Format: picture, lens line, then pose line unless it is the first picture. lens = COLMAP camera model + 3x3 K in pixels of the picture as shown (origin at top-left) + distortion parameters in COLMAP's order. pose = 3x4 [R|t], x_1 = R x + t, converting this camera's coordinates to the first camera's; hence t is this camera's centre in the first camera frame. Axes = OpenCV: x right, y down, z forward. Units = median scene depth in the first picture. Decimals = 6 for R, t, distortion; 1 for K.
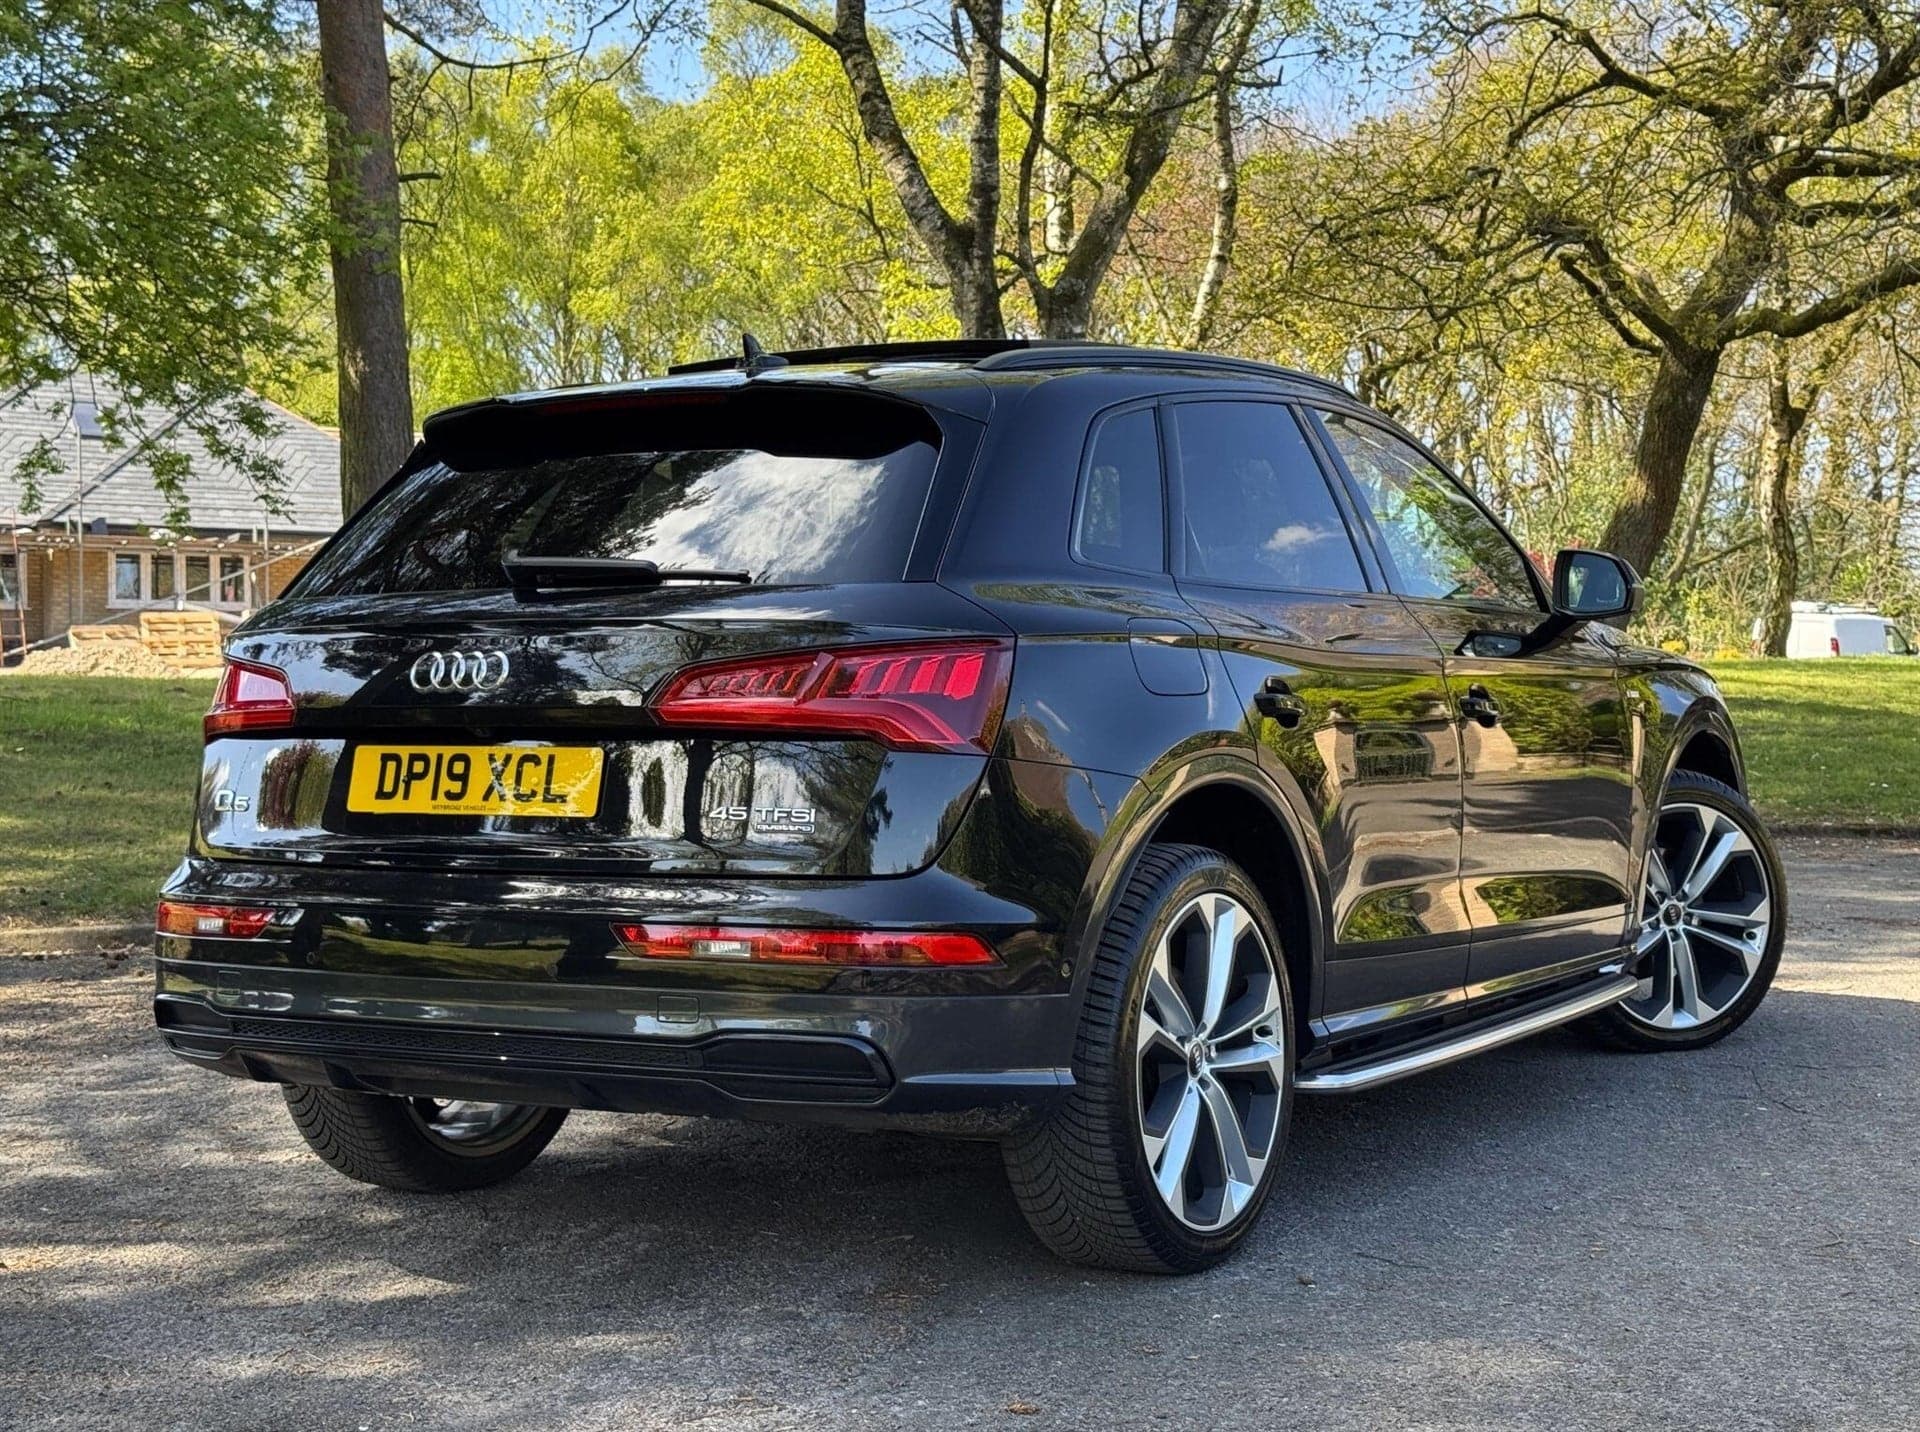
lens RADIAL K [[2579.0, 0, 960.0], [0, 2579.0, 716.0], [0, 0, 1]] dist [0.106774, -0.086554]
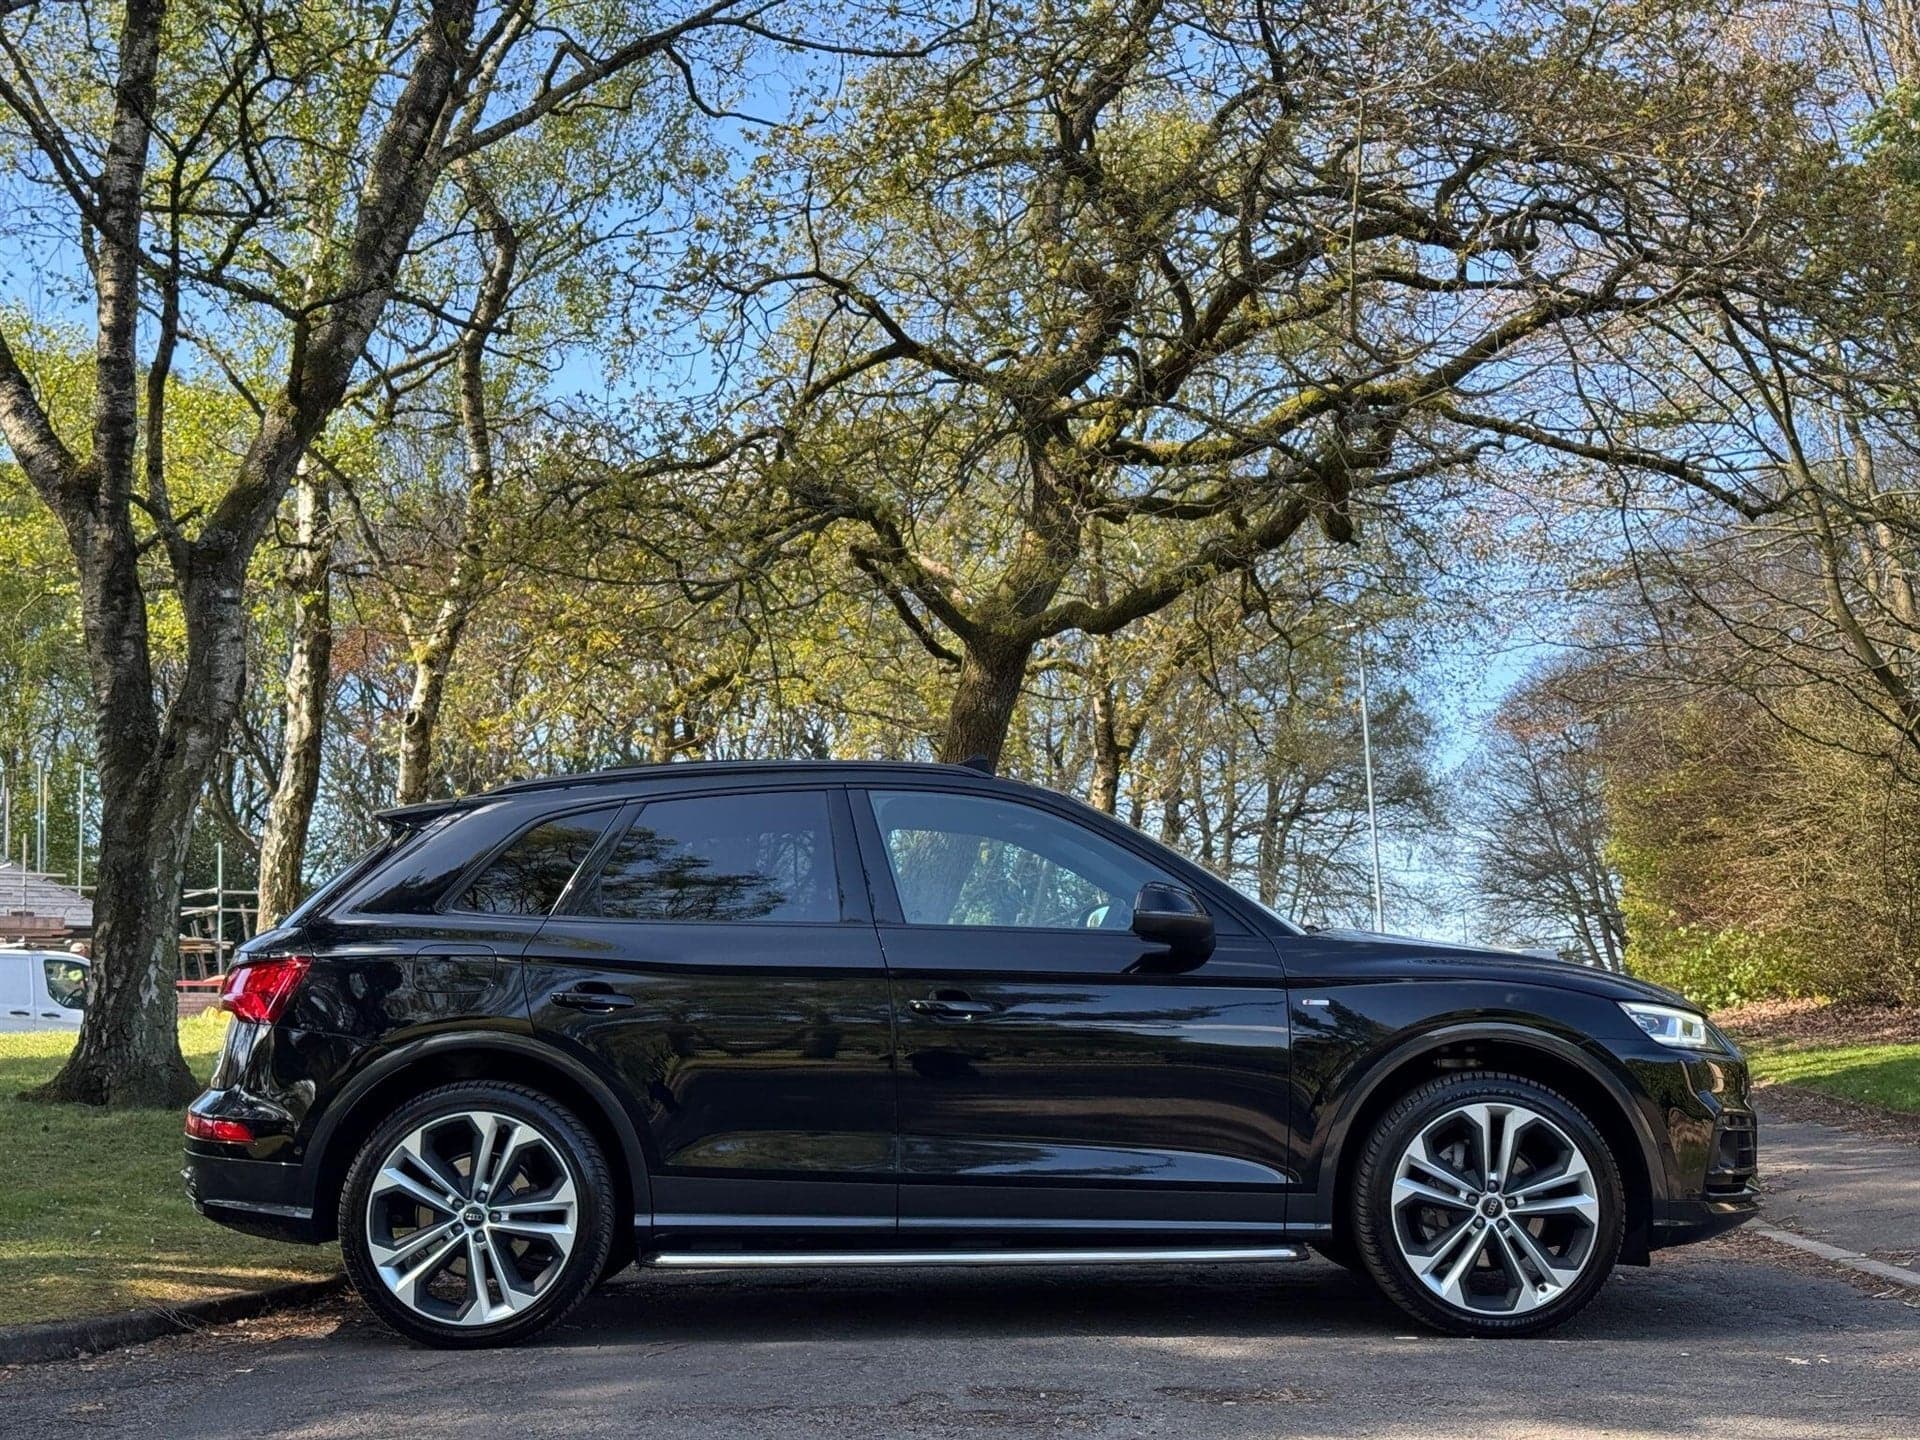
lens RADIAL K [[2579.0, 0, 960.0], [0, 2579.0, 720.0], [0, 0, 1]] dist [0.106774, -0.086554]
pose [[0.971084, 0.005975, 0.238664, 0.068734], [0.027551, 0.990203, -0.136890, 0.001032], [-0.237144, 0.139508, 0.961405, 0.190053]]
